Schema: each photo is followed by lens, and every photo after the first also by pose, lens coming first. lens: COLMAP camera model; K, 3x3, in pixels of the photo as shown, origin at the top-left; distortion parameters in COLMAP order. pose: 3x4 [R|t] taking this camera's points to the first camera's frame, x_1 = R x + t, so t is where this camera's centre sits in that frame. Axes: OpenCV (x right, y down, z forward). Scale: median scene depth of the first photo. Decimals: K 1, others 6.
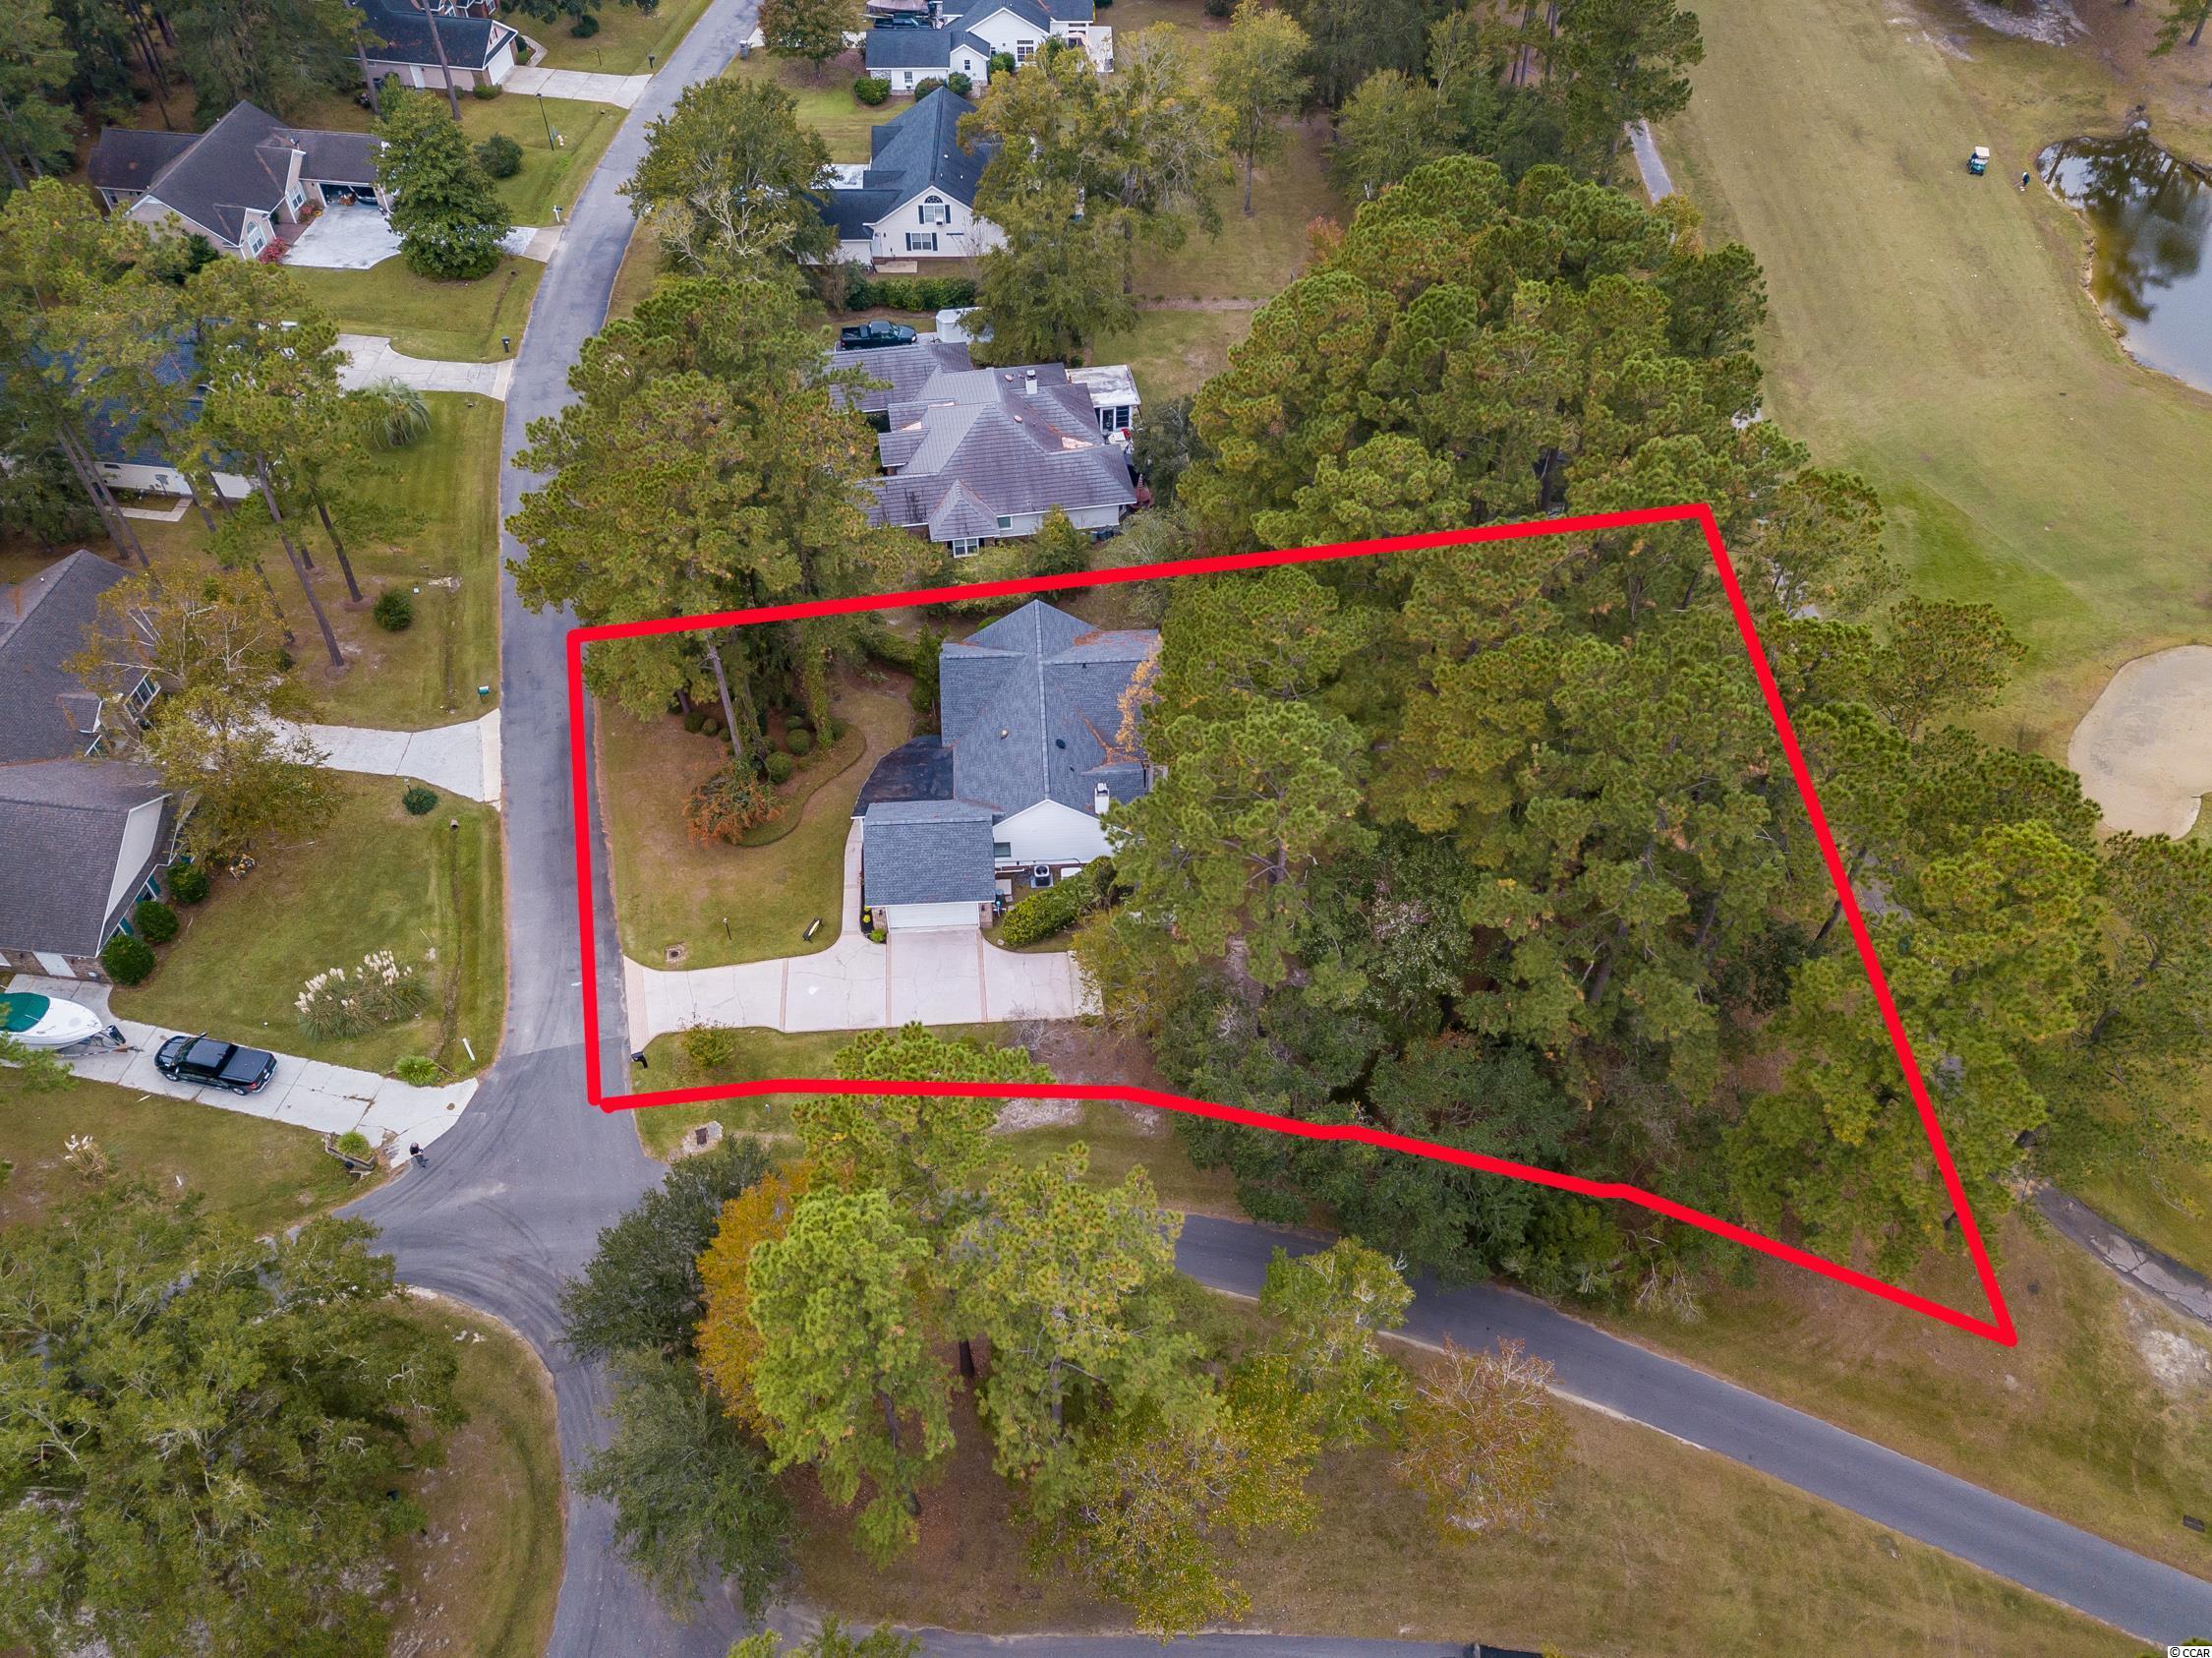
lens RADIAL K [[1763.4, 0, 1106.0], [0, 1763.4, 829.0], [0, 0, 1]] dist [-0.002204, -0.005855]
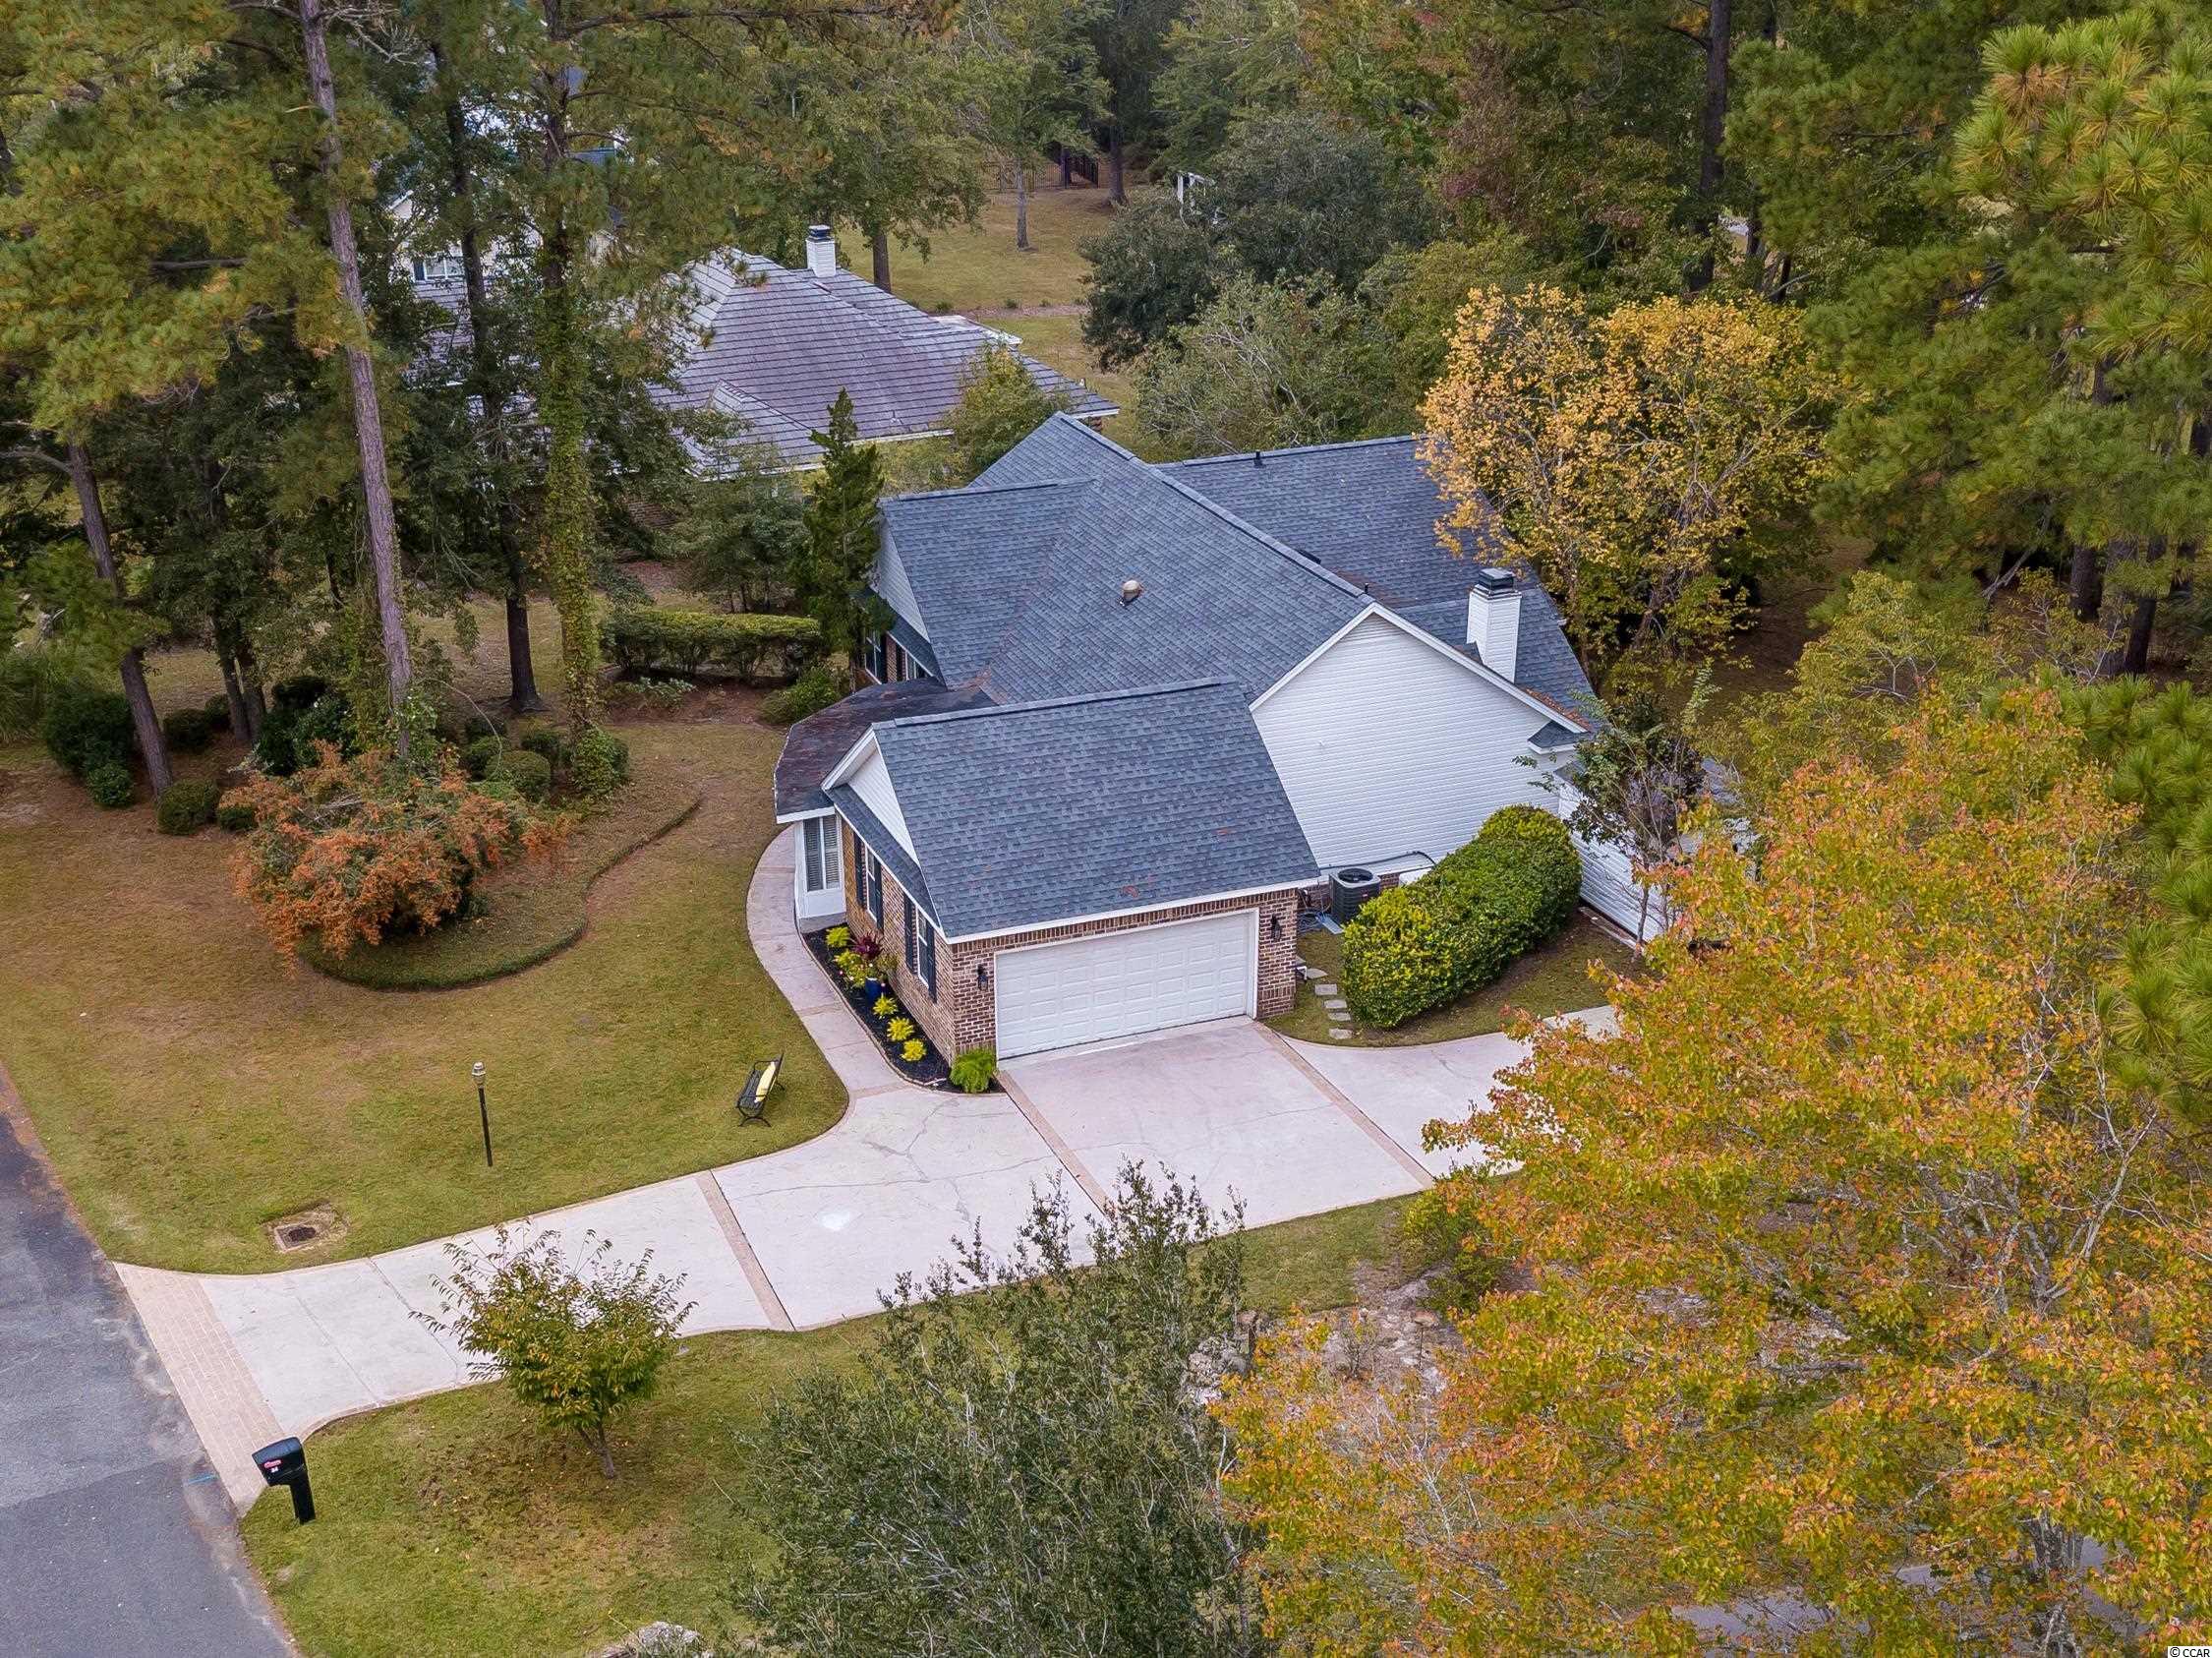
lens RADIAL K [[2594.6, 0, 1106.0], [0, 2594.6, 829.0], [0, 0, 1]] dist [-0.008888, -0.014489]
pose [[0.948869, -0.139941, 0.282957, -0.229353], [0.249584, 0.881404, -0.401042, 0.210724], [-0.193278, 0.451158, 0.871264, 0.581657]]
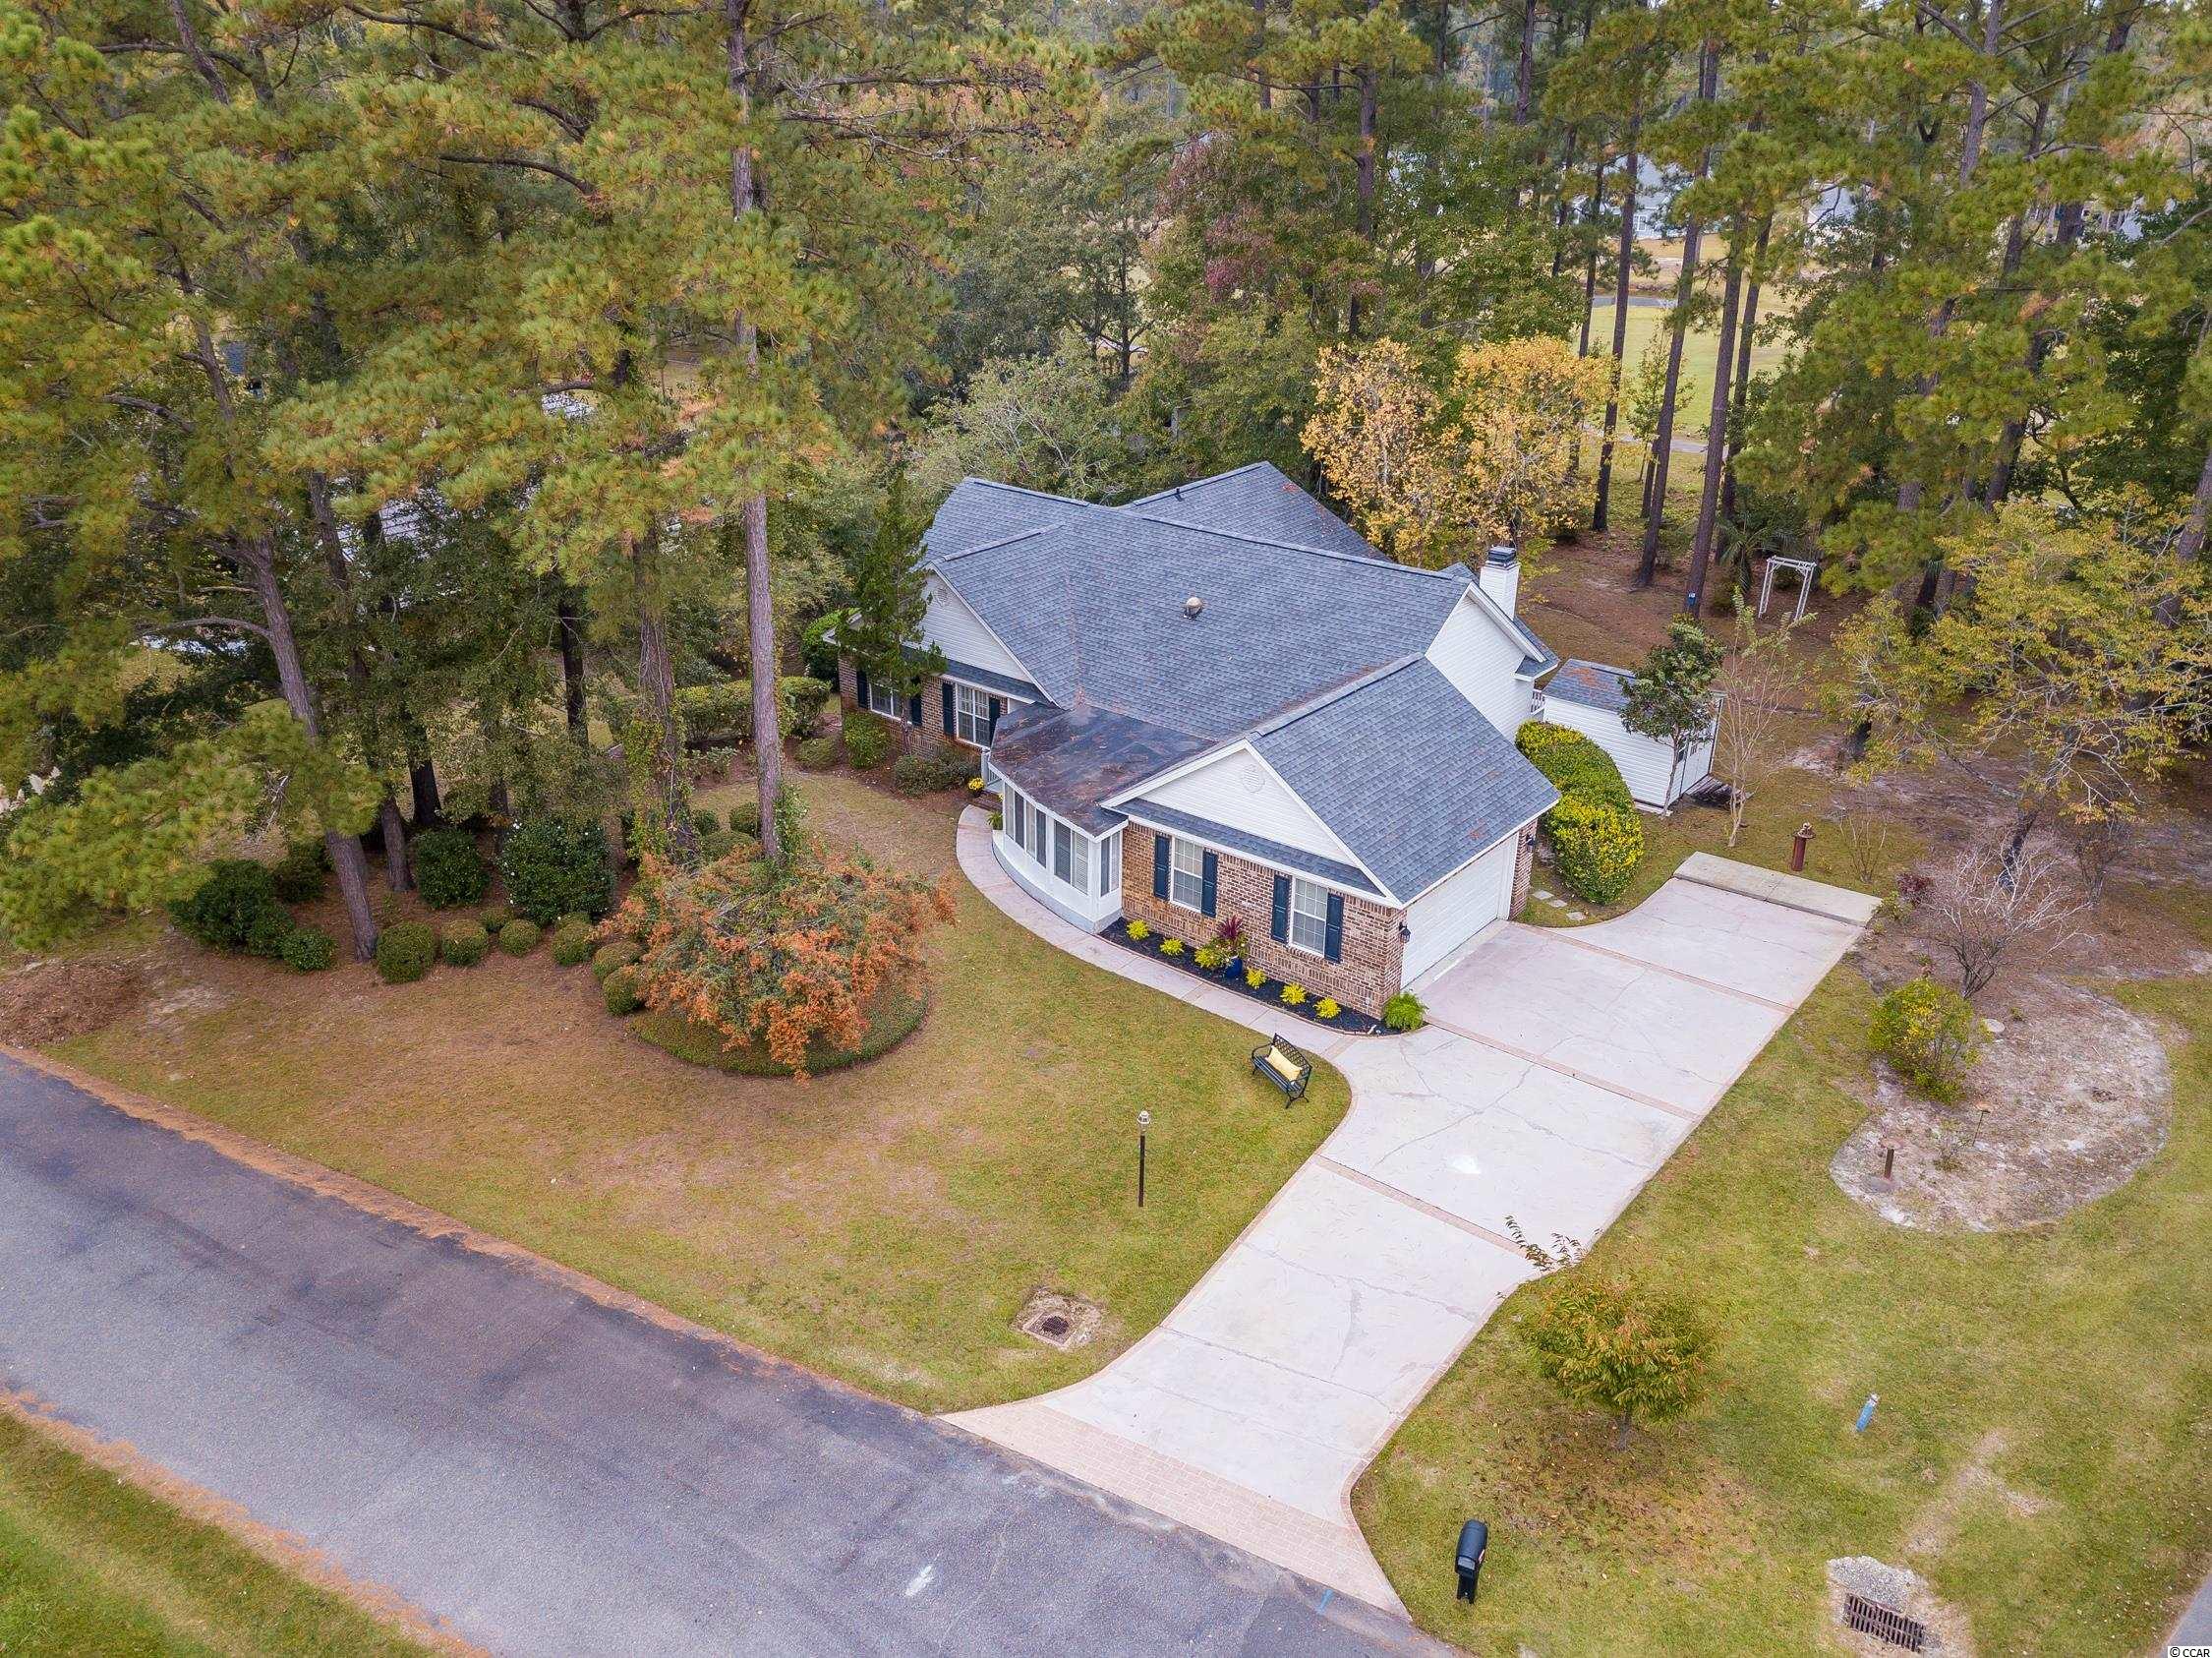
lens RADIAL K [[1763.4, 0, 1106.0], [0, 1763.4, 829.0], [0, 0, 1]] dist [-0.002204, -0.005855]
pose [[0.677329, -0.311927, 0.666279, -0.398142], [0.554737, 0.811410, -0.184065, 0.062607], [-0.483211, 0.494282, 0.722629, 0.750971]]
